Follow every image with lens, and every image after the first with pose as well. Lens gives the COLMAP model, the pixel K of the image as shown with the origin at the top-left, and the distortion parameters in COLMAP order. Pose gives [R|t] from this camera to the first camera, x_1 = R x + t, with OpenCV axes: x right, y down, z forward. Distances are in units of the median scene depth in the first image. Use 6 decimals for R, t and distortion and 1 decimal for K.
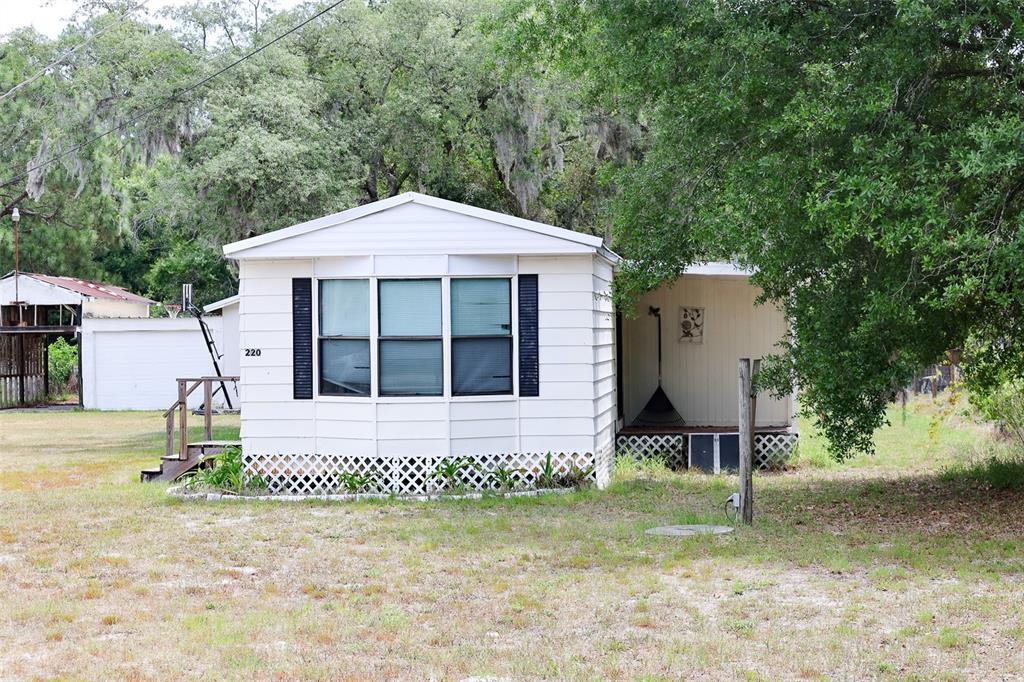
lens RADIAL K [[2135.3, 0, 512.0], [0, 2135.3, 341.0], [0, 0, 1]] dist [-0.003491, -0.056039]
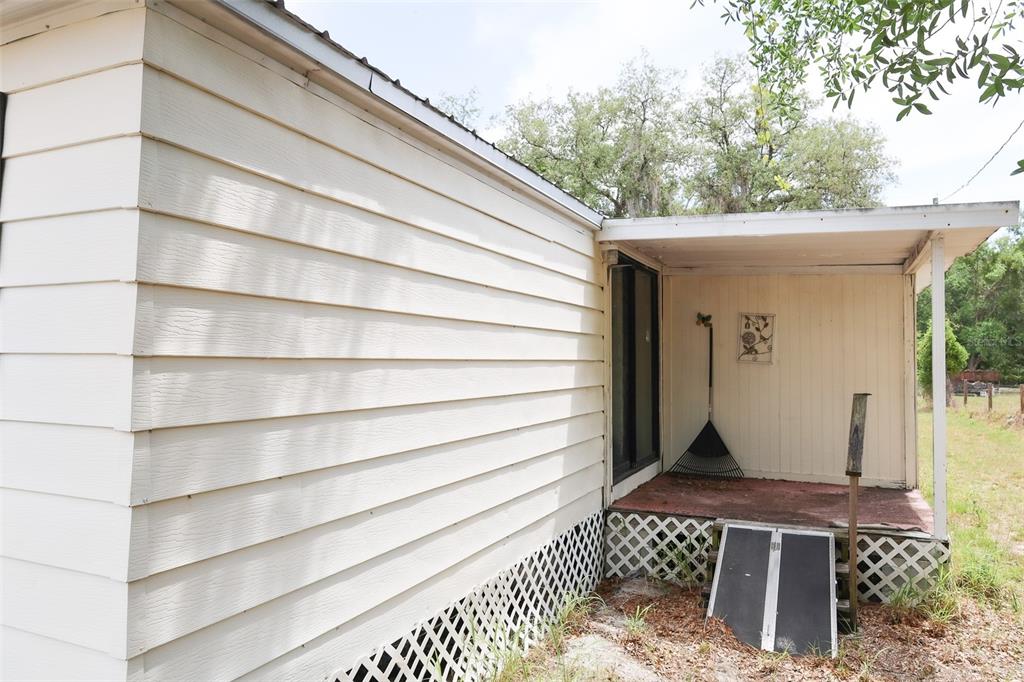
lens RADIAL K [[705.6, 0, 512.0], [0, 705.6, 341.0], [0, 0, 1]] dist [-0.000583, 0.001675]
pose [[0.947455, 0.003125, -0.319874, 0.087999], [-0.013344, 0.999468, -0.029758, 0.001939], [0.319611, 0.032462, 0.946993, 0.798198]]
